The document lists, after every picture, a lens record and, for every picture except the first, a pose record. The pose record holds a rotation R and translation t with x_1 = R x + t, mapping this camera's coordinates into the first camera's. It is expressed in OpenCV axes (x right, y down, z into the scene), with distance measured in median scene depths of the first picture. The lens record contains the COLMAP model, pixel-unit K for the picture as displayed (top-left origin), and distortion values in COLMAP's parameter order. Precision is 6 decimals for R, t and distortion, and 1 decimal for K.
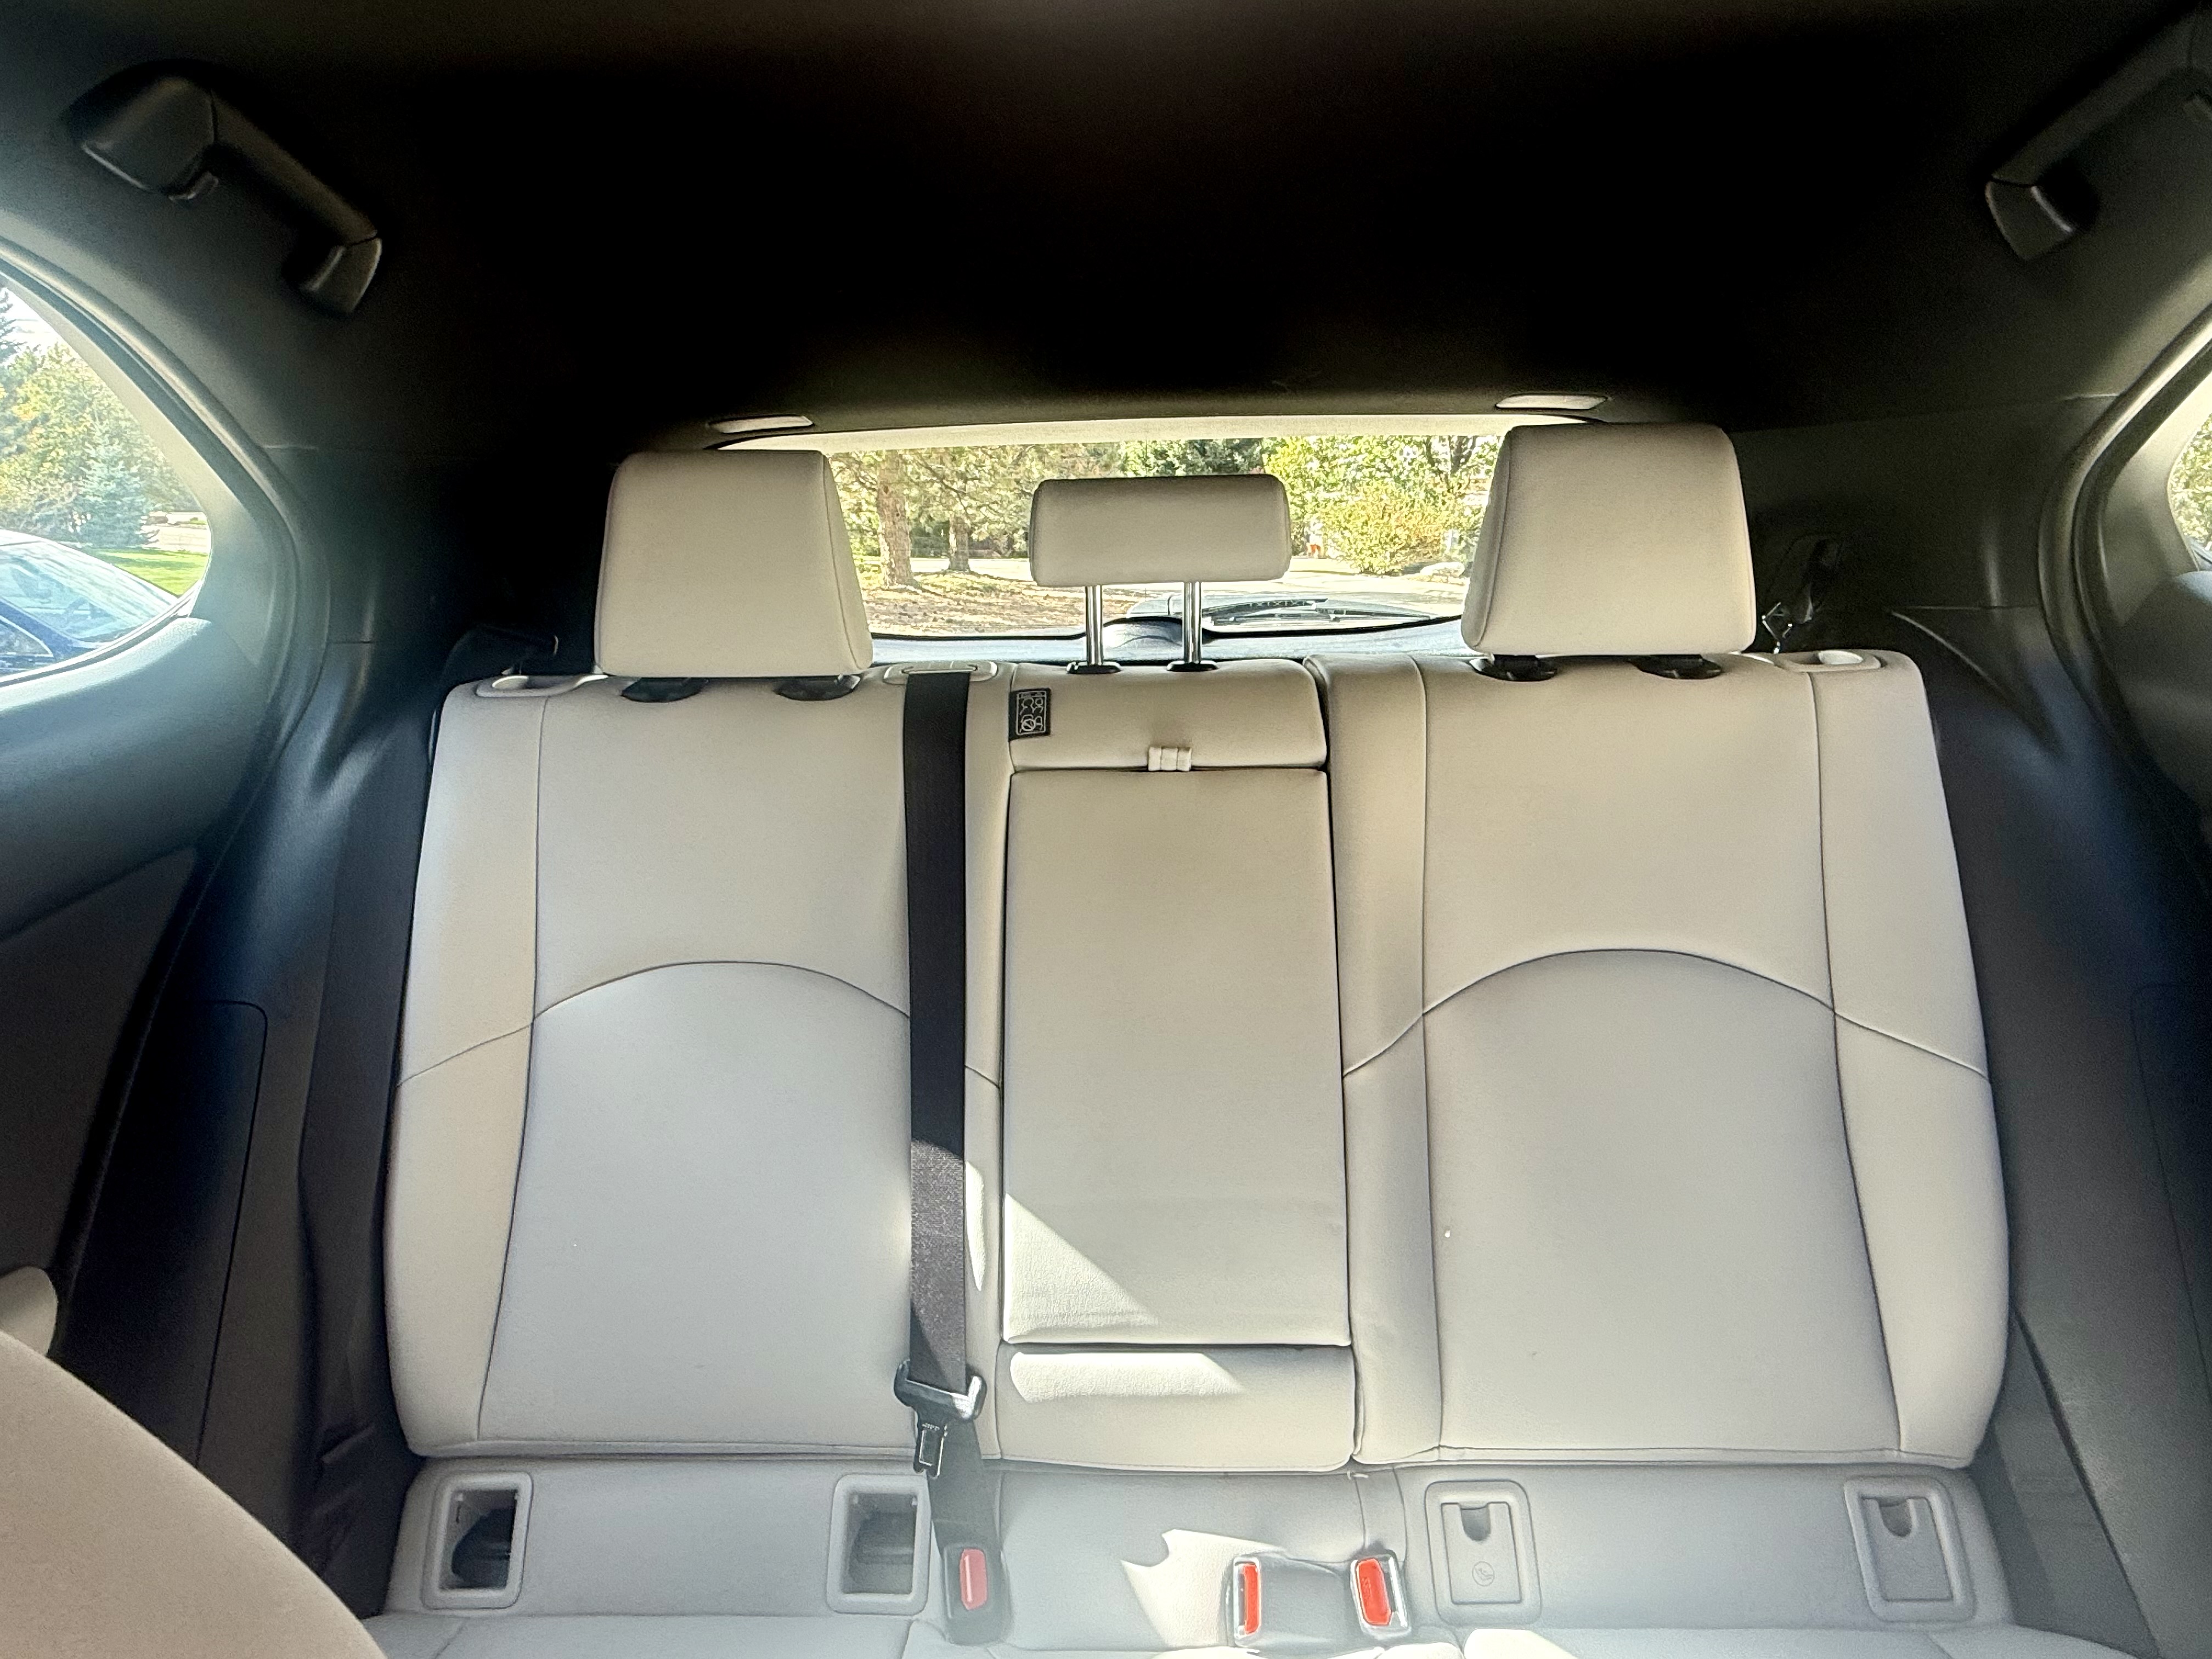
lens RADIAL K [[1286.5, 0, 1106.0], [0, 1286.5, 829.5], [0, 0, 1]] dist [-0.002667, -0.000496]
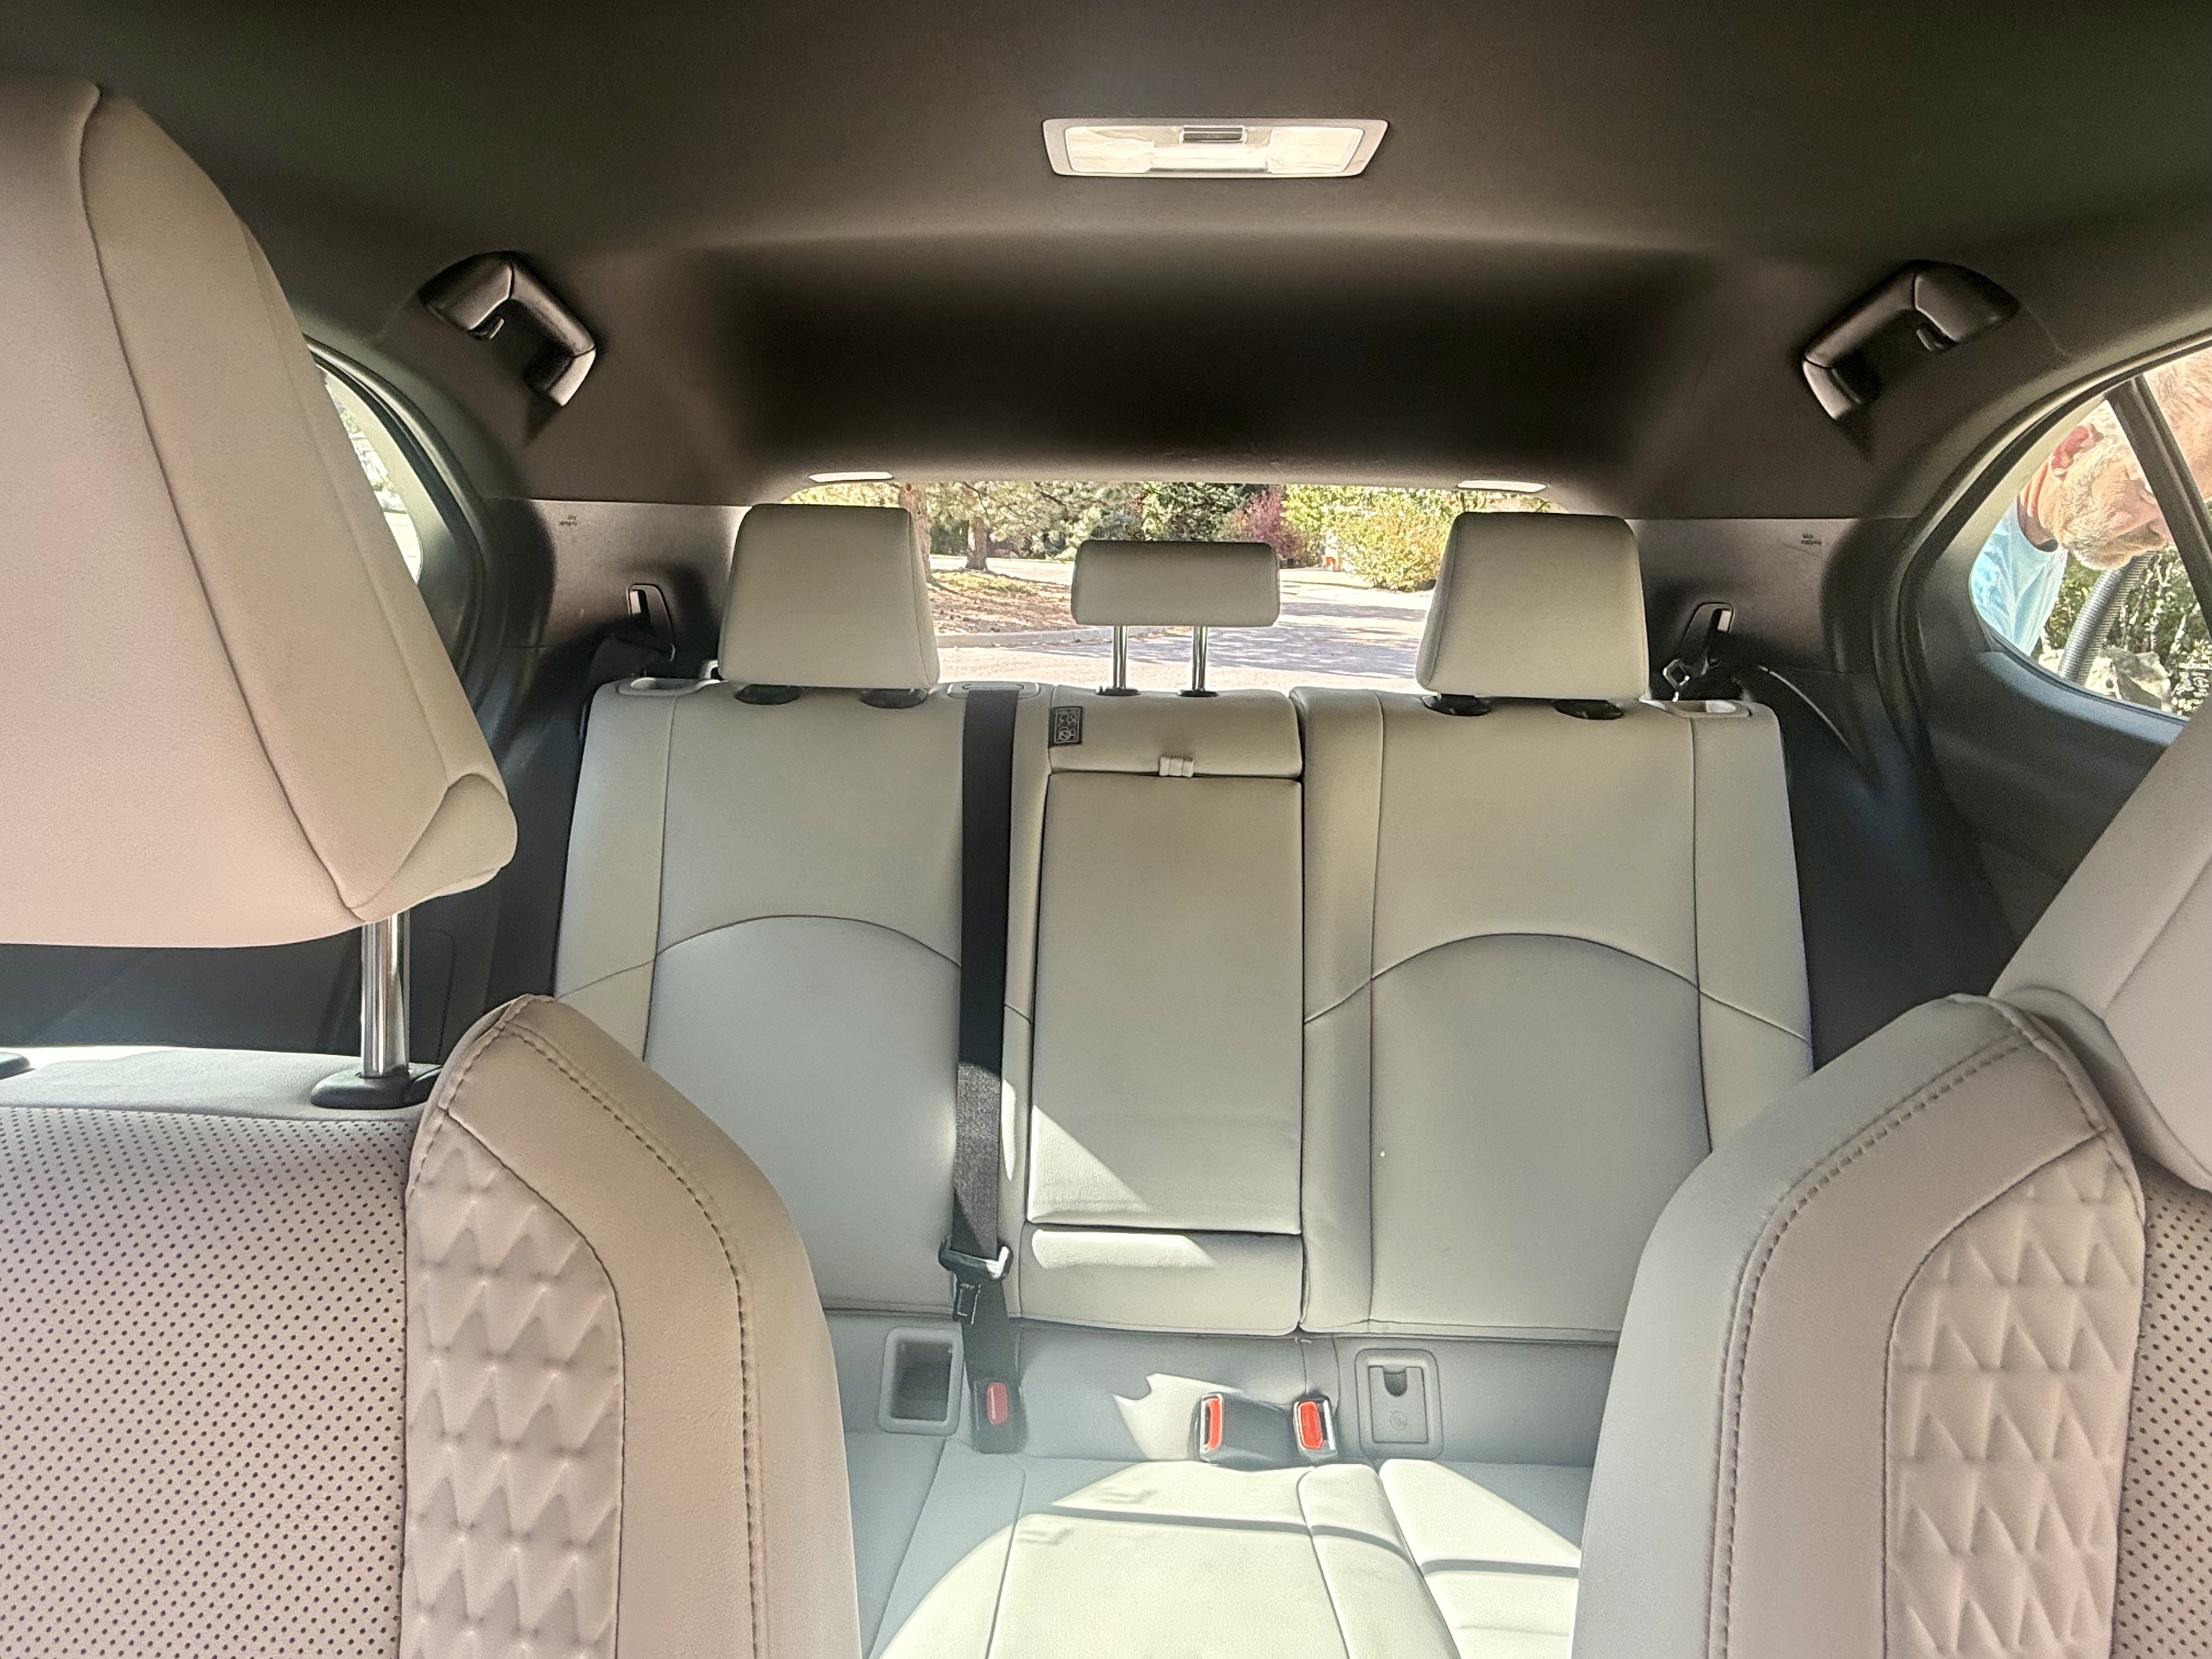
lens RADIAL K [[1300.6, 0, 1106.0], [0, 1300.6, 829.5], [0, 0, 1]] dist [0.000529, 0.000020]
pose [[0.999198, 0.039905, -0.003444, -0.012594], [-0.039912, 0.999201, -0.002042, 0.011193], [0.003360, 0.002178, 0.999992, -0.268160]]
